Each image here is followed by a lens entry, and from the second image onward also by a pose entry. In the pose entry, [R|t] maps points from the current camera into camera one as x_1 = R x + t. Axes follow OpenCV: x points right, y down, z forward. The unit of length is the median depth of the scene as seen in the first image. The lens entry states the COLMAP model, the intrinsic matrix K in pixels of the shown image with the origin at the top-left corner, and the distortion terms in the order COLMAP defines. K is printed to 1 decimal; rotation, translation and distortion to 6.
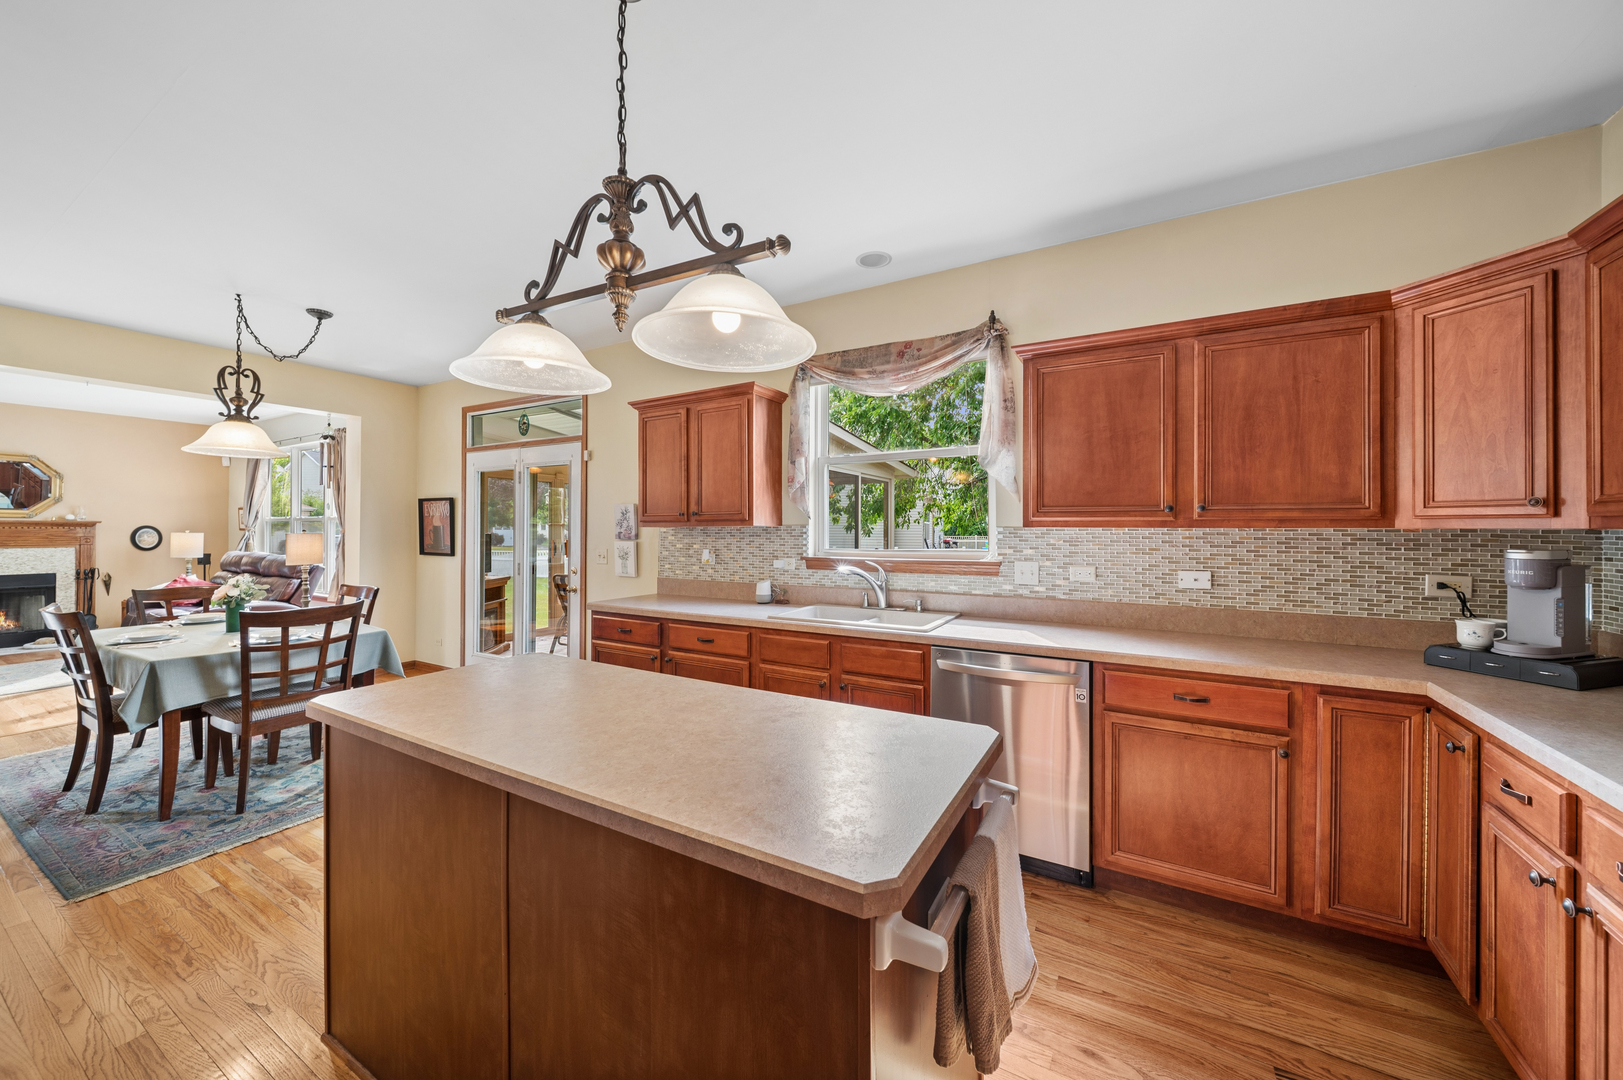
lens RADIAL K [[578.6, 0, 810.5], [0, 578.6, 537.4], [0, 0, 1]] dist [-0.004721, -0.000206]
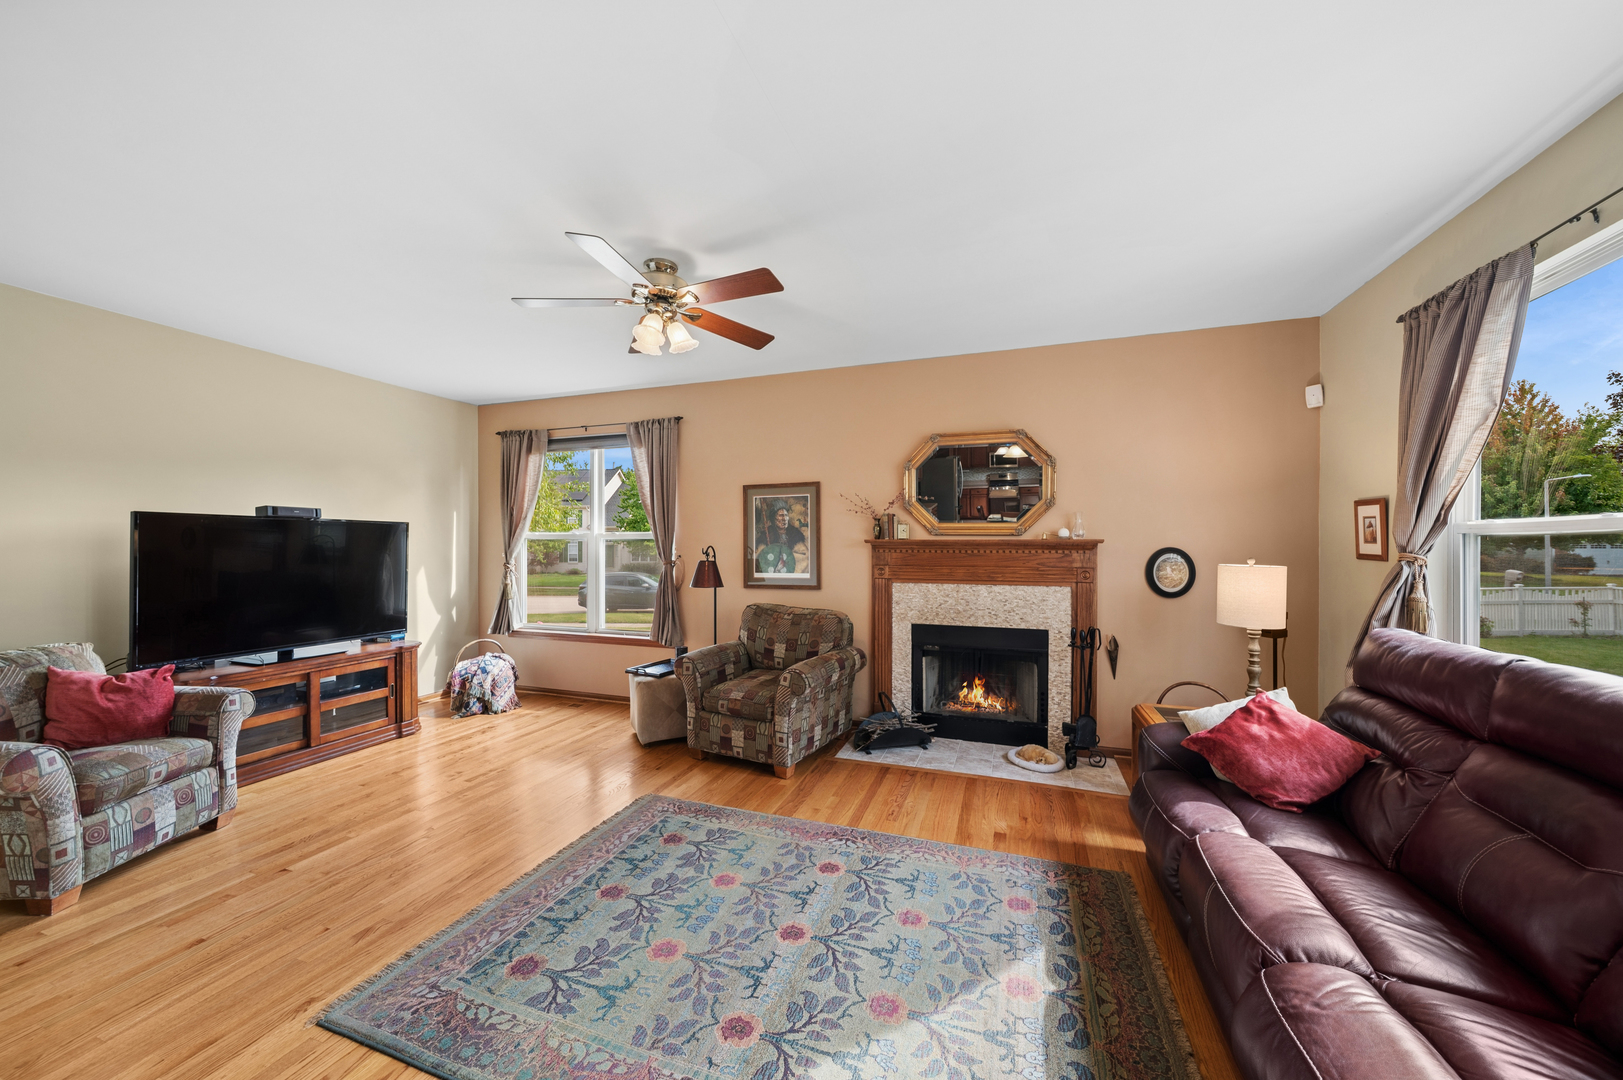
lens RADIAL K [[578.6, 0, 810.5], [0, 578.6, 537.4], [0, 0, 1]] dist [-0.004721, -0.000206]
pose [[0.183368, -0.016836, -0.982900, -1.108622], [-0.013385, 0.999718, -0.019622, -0.023658], [0.982953, 0.016754, 0.183090, 0.926165]]
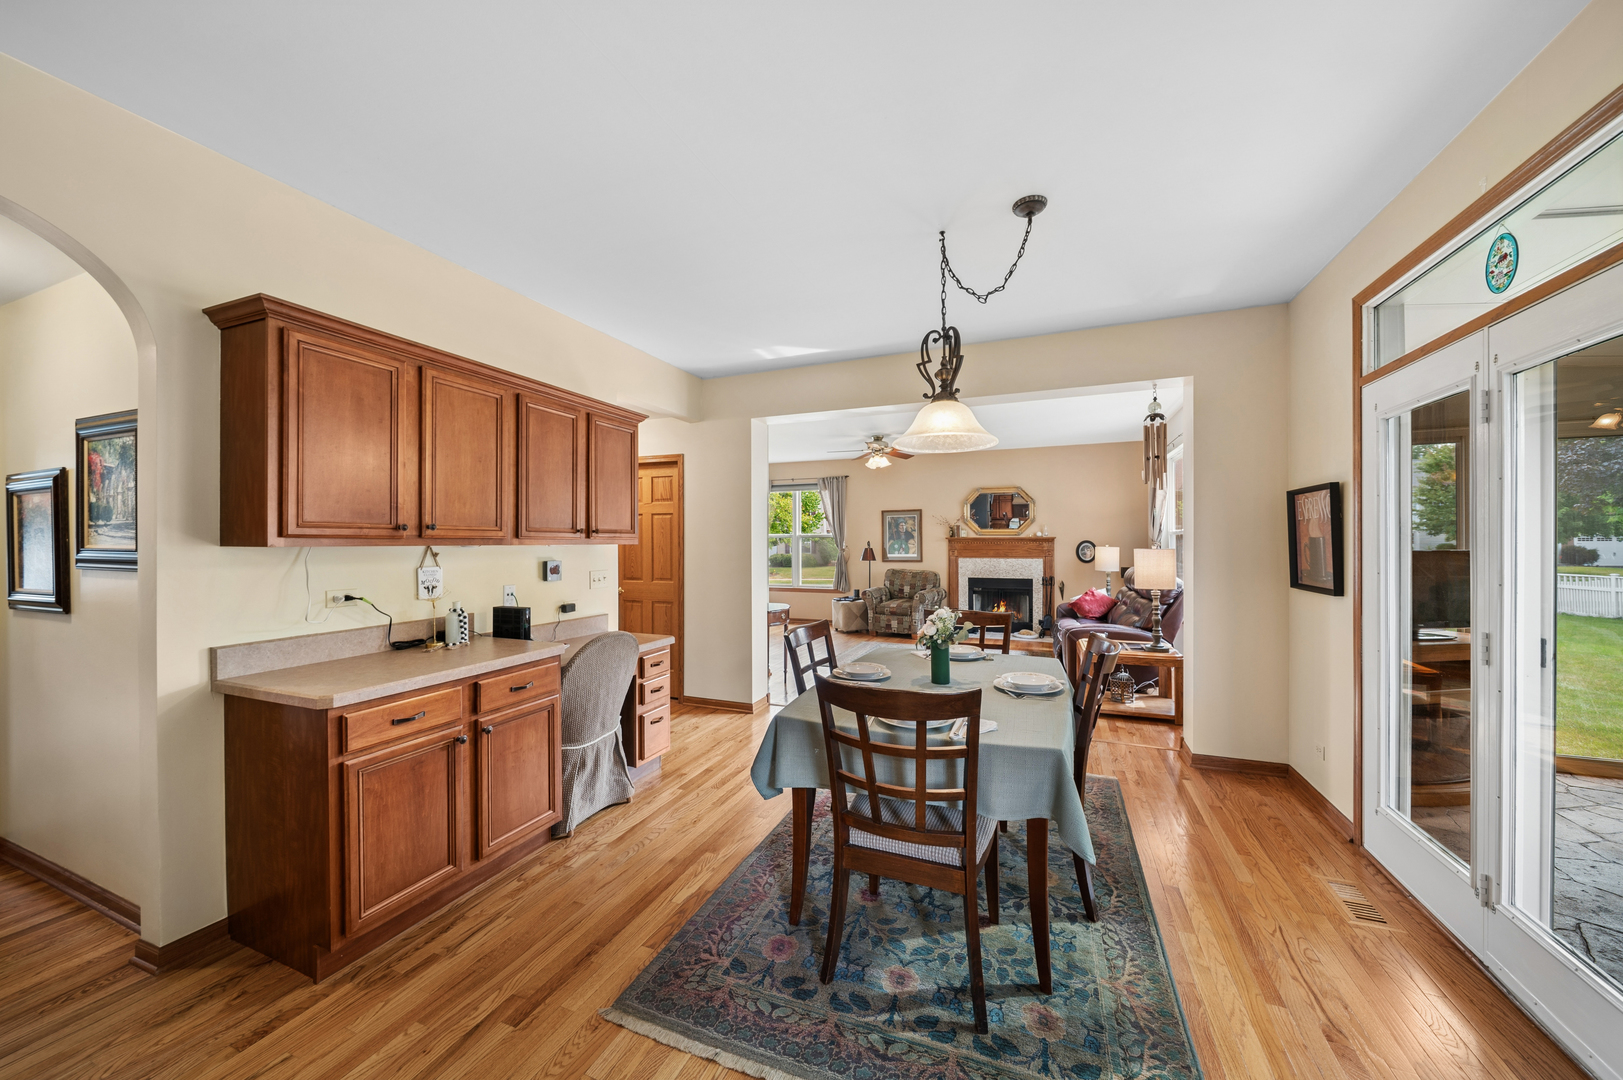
lens RADIAL K [[578.6, 0, 810.5], [0, 578.6, 537.4], [0, 0, 1]] dist [-0.004721, -0.000206]
pose [[0.138725, -0.013075, -0.990245, -0.184164], [-0.008767, 0.999857, -0.014430, -0.008345], [0.990292, 0.010683, 0.138591, 0.483389]]
